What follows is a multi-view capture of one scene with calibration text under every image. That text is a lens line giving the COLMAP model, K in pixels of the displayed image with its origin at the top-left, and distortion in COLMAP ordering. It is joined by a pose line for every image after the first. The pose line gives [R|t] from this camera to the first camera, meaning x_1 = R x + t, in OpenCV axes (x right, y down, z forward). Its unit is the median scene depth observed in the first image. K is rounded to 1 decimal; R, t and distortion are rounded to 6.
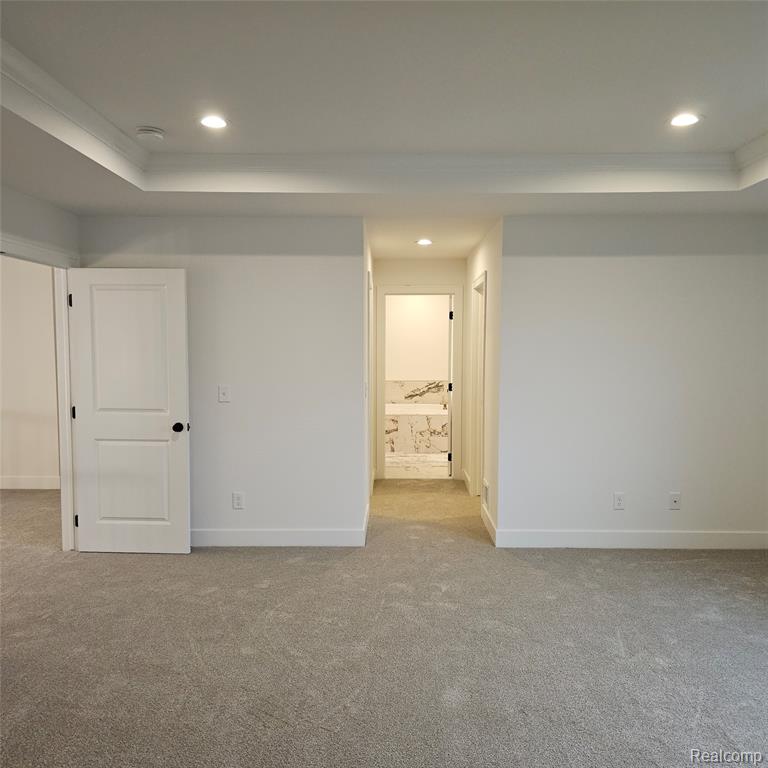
lens RADIAL K [[694.8, 0, 384.0], [0, 694.8, 384.0], [0, 0, 1]] dist [0.079383, -0.181858]
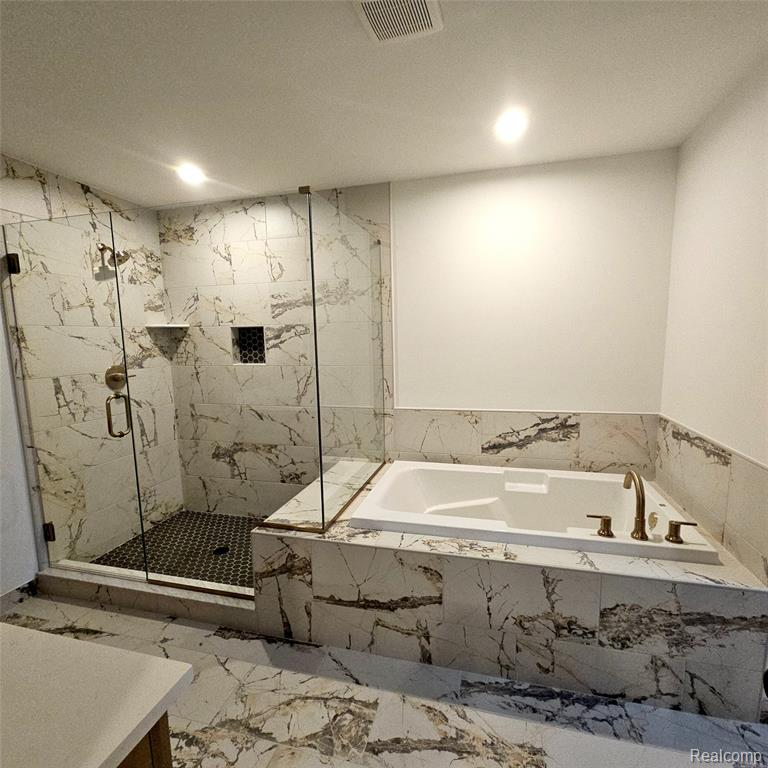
lens RADIAL K [[409.0, 0, 384.0], [0, 409.0, 384.0], [0, 0, 1]] dist [-0.000082, -0.000018]
pose [[0.965382, 0.006741, -0.260754, 0.043945], [0.008513, 0.998319, 0.057325, -0.042858], [0.260702, -0.057560, 0.963702, 0.871028]]
